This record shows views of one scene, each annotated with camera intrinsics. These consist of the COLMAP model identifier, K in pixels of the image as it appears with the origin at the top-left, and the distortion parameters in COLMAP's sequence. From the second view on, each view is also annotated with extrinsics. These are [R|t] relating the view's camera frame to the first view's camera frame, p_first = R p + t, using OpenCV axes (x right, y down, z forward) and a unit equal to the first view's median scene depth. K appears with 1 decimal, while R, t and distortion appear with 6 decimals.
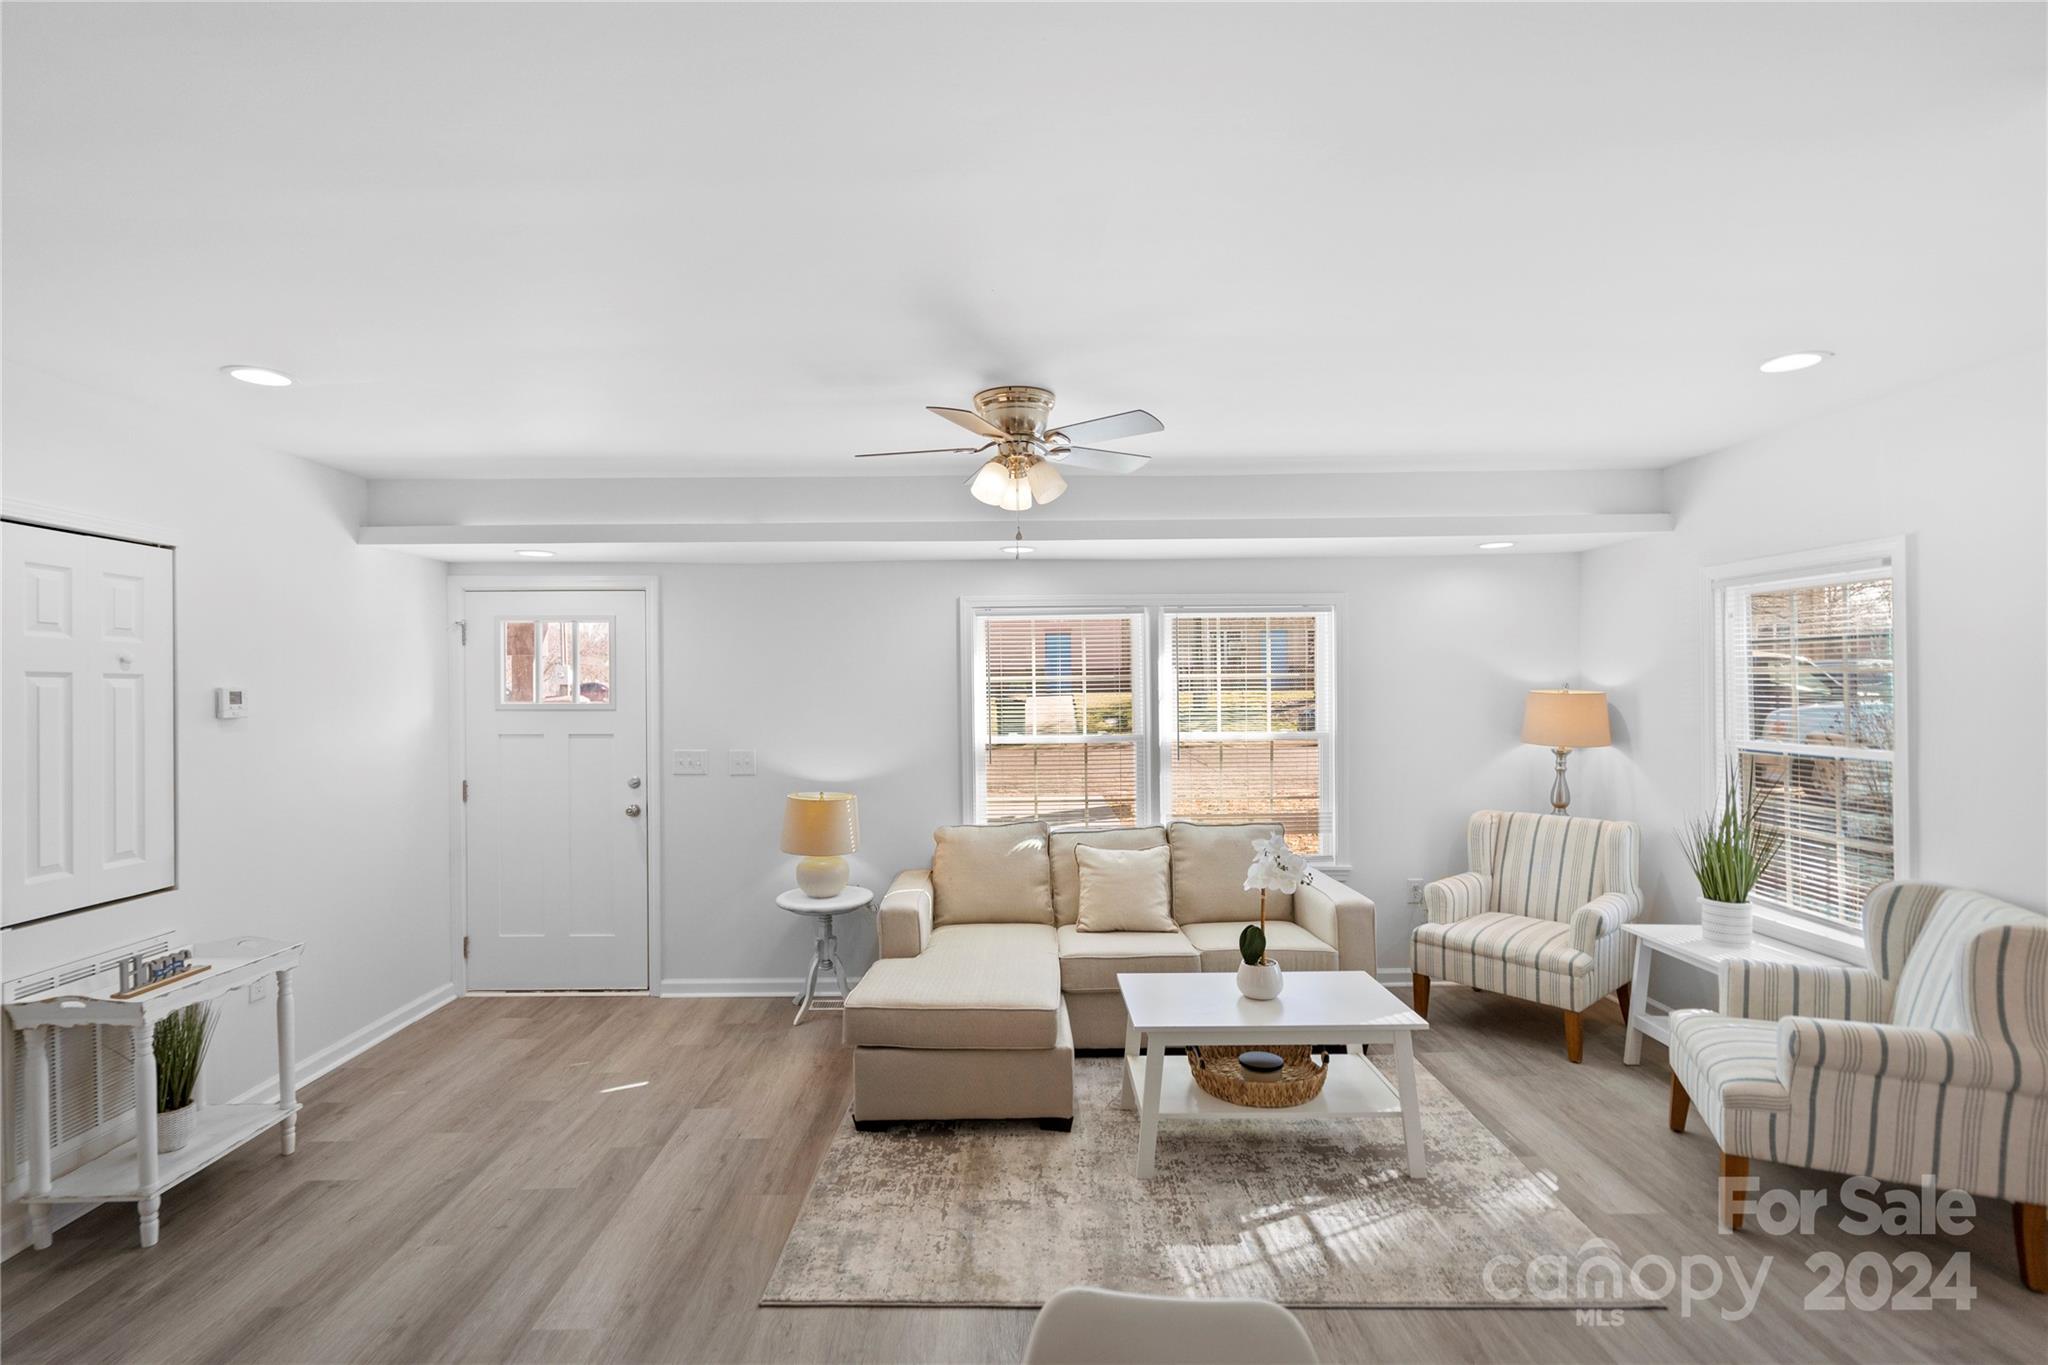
lens RADIAL K [[952.2, 0, 1011.0], [0, 952.2, 694.9], [0, 0, 1]] dist [-0.003949, 0.002597]
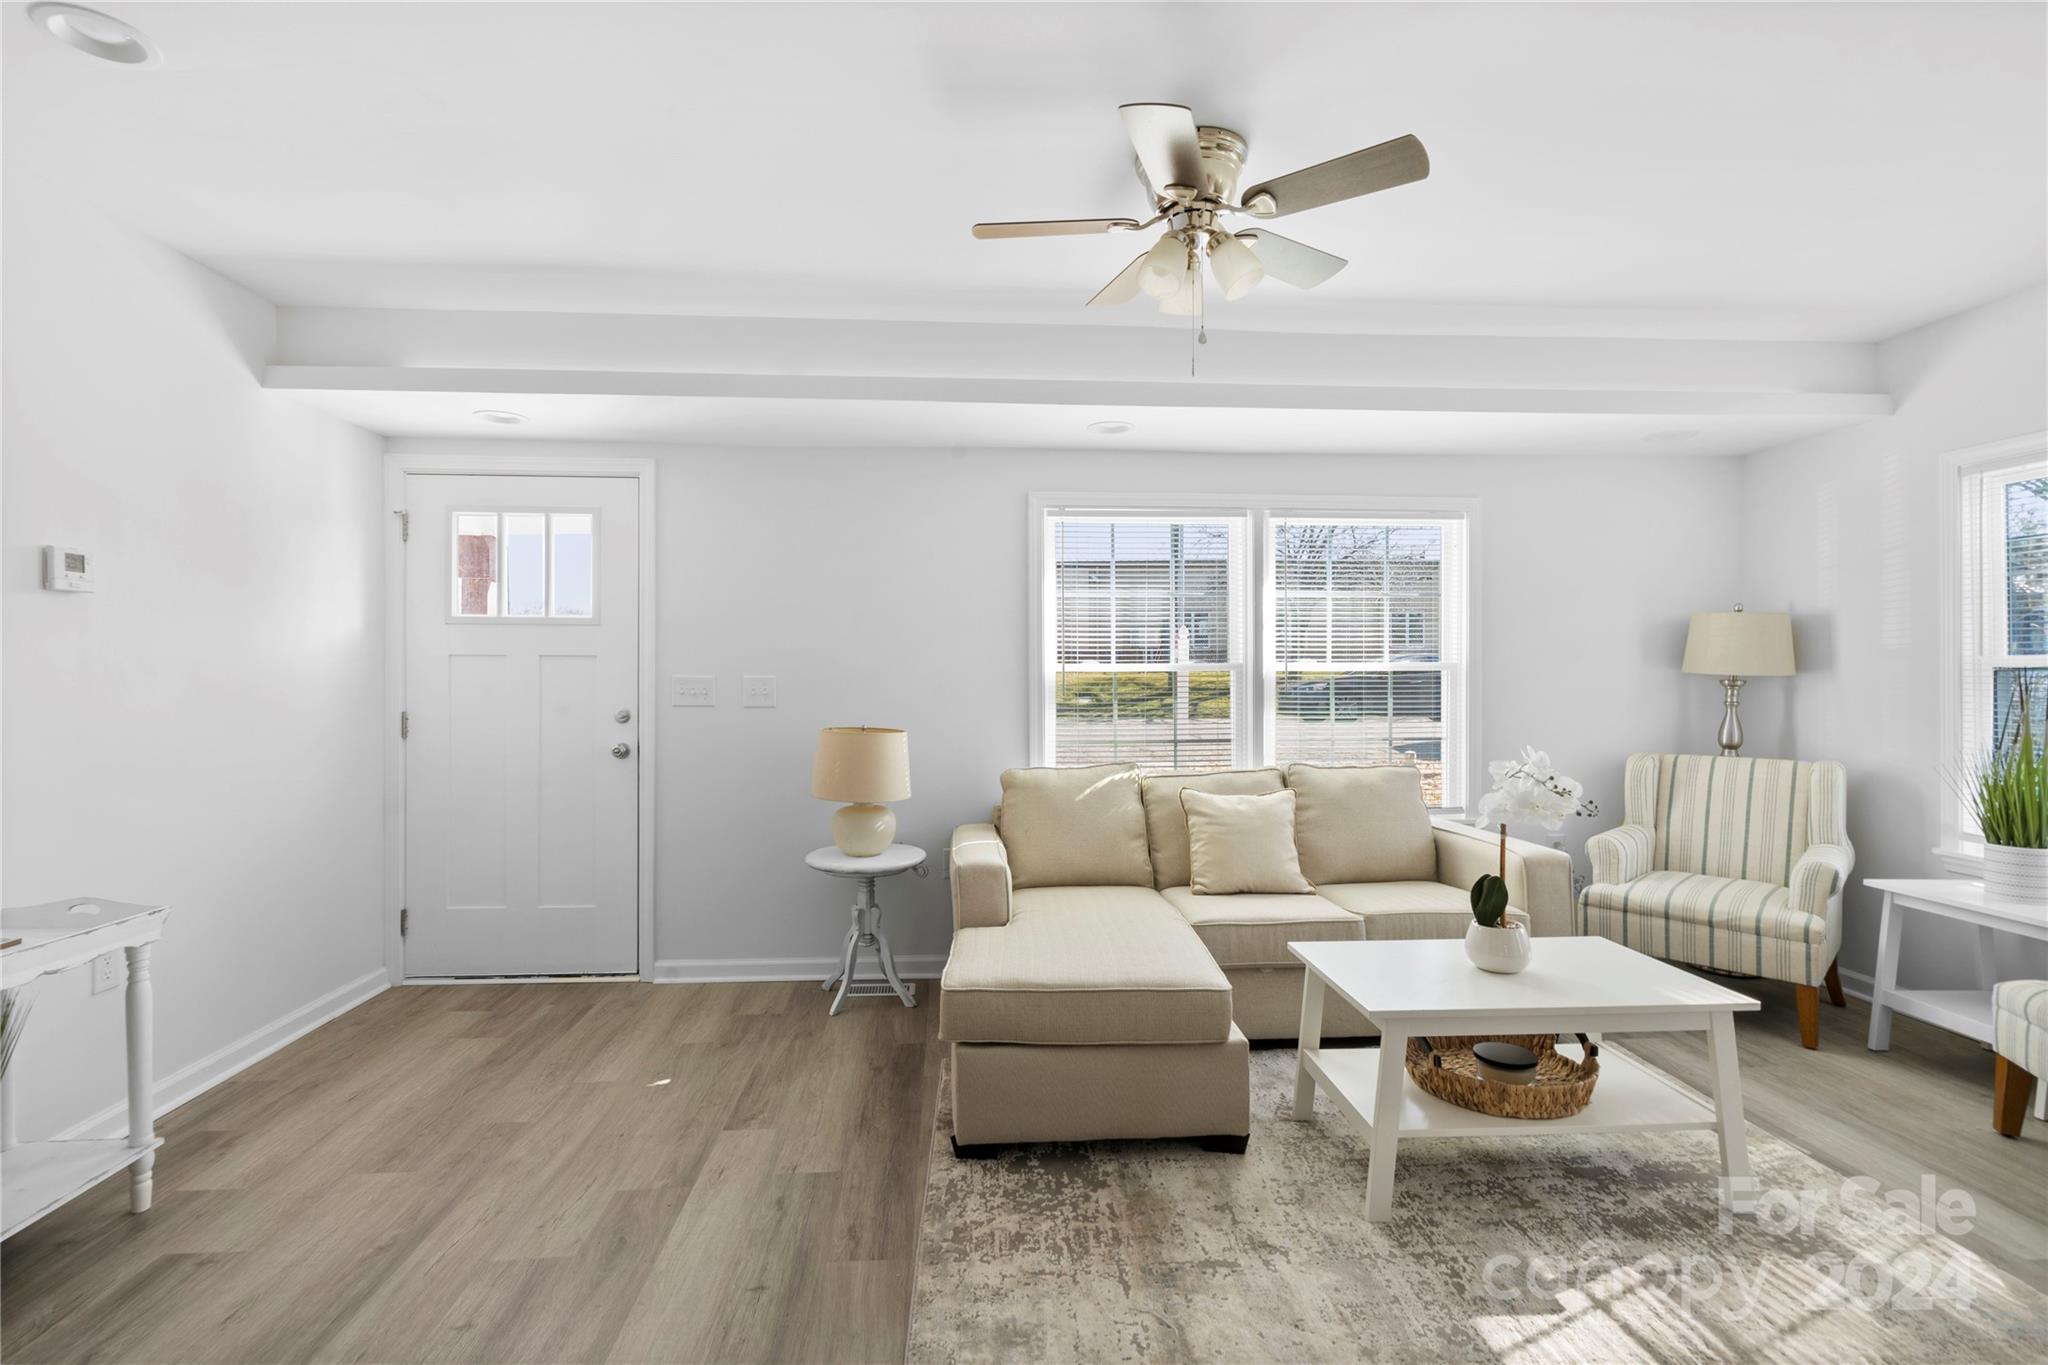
lens RADIAL K [[952.2, 0, 1017.7], [0, 952.2, 676.3], [0, 0, 1]] dist [-0.003949, 0.002597]
pose [[0.998266, 0.007605, 0.058363, -0.163238], [-0.007287, 0.999957, -0.005661, 0.090738], [-0.058404, 0.005226, 0.998279, 0.265268]]
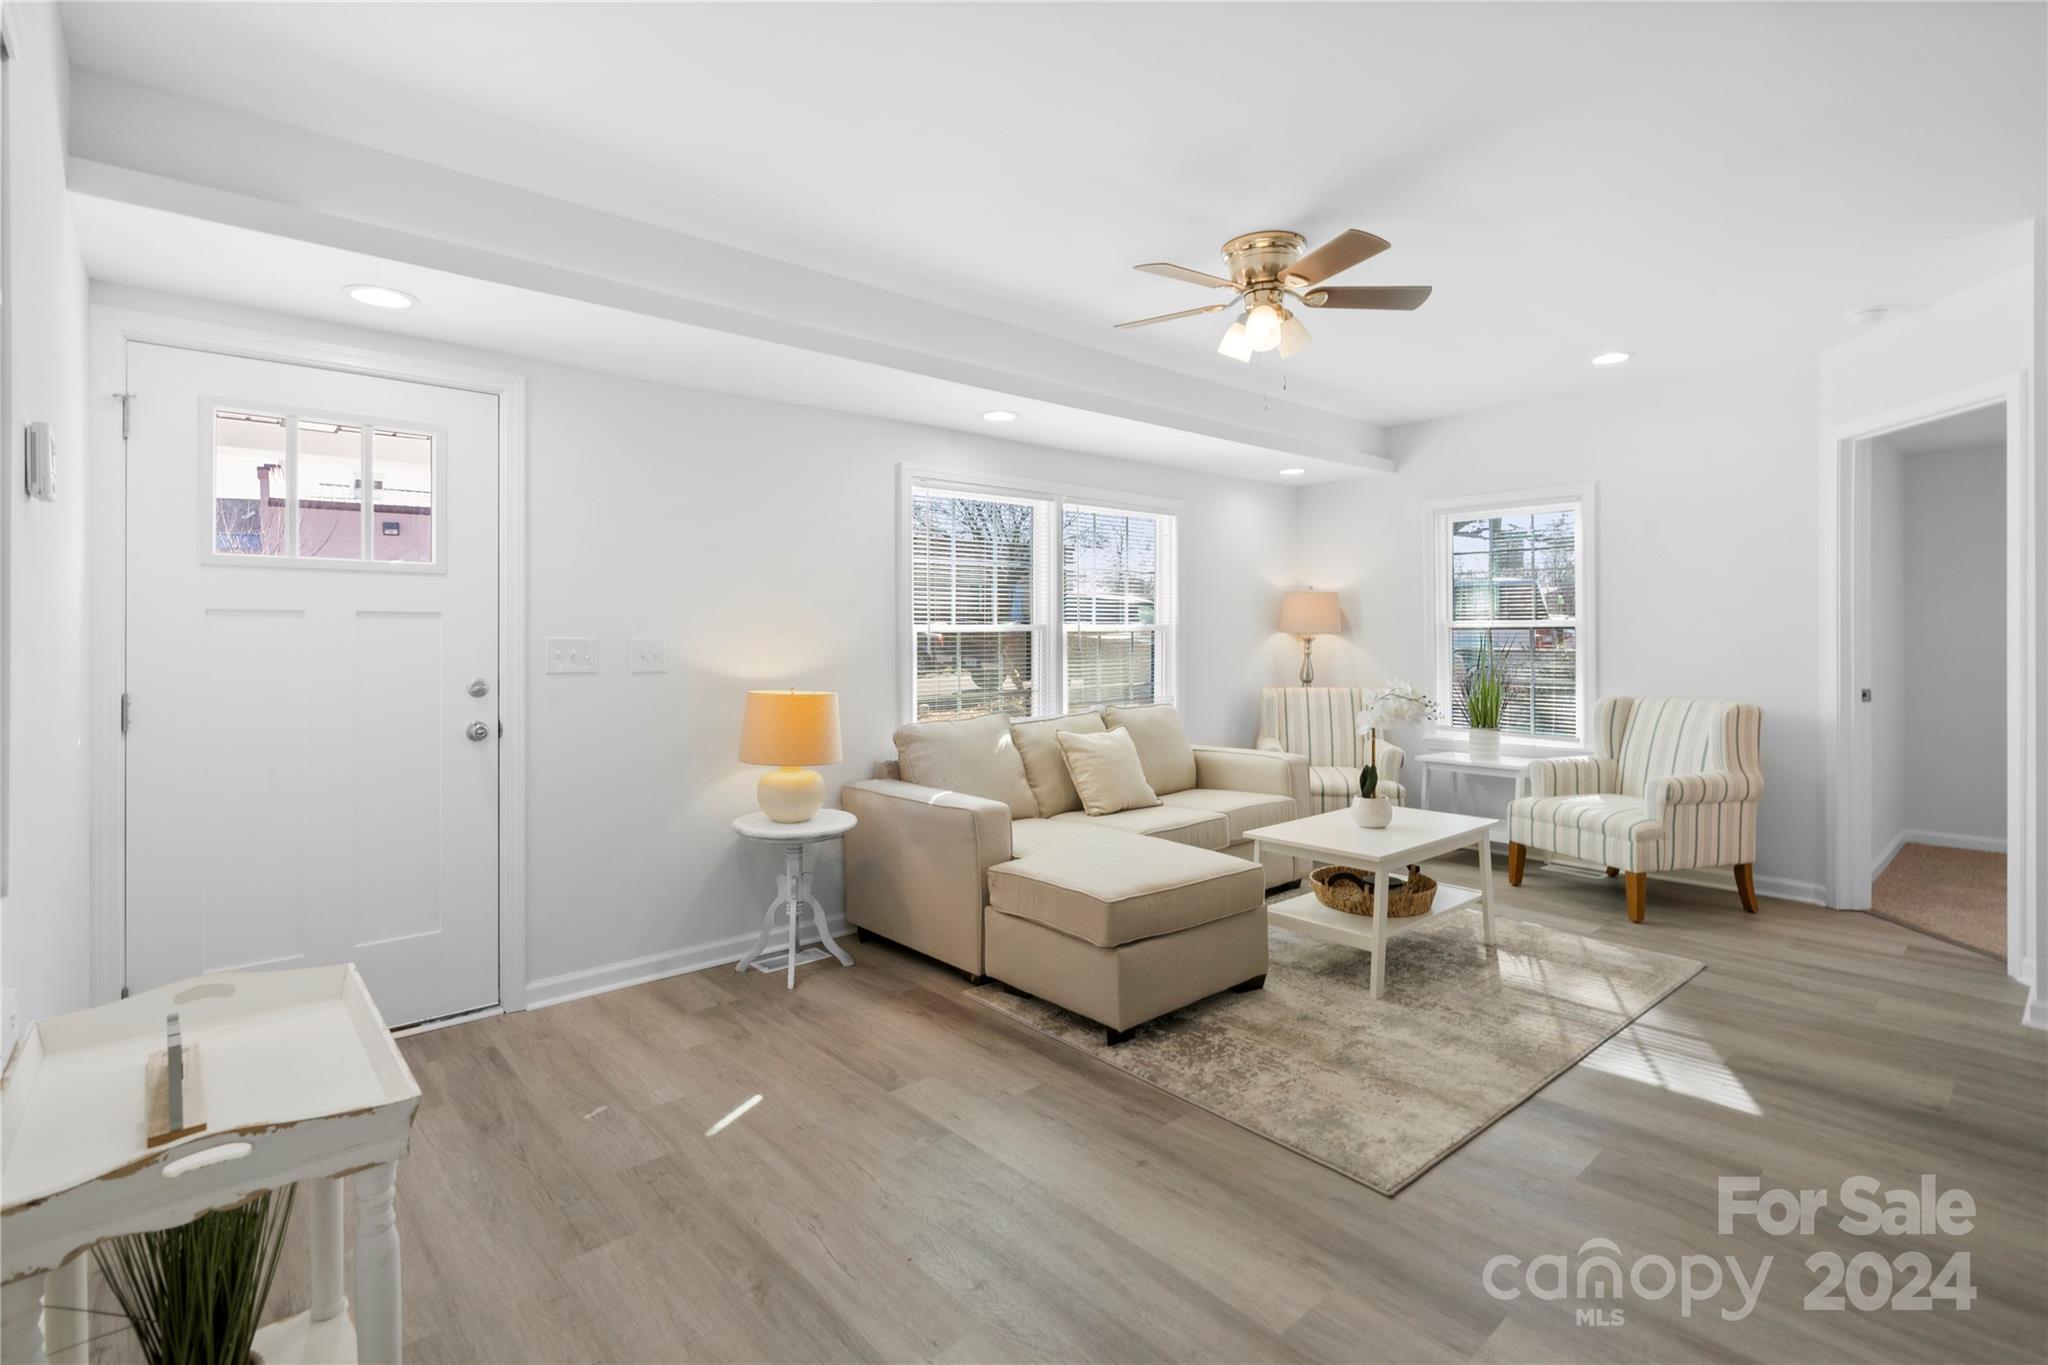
lens RADIAL K [[952.2, 0, 1009.0], [0, 952.2, 639.2], [0, 0, 1]] dist [-0.003949, 0.002597]
pose [[0.761839, 0.001506, 0.647765, -0.803200], [0.004775, 0.999957, -0.007941, 0.097738], [-0.647749, 0.009143, 0.761799, 0.405744]]
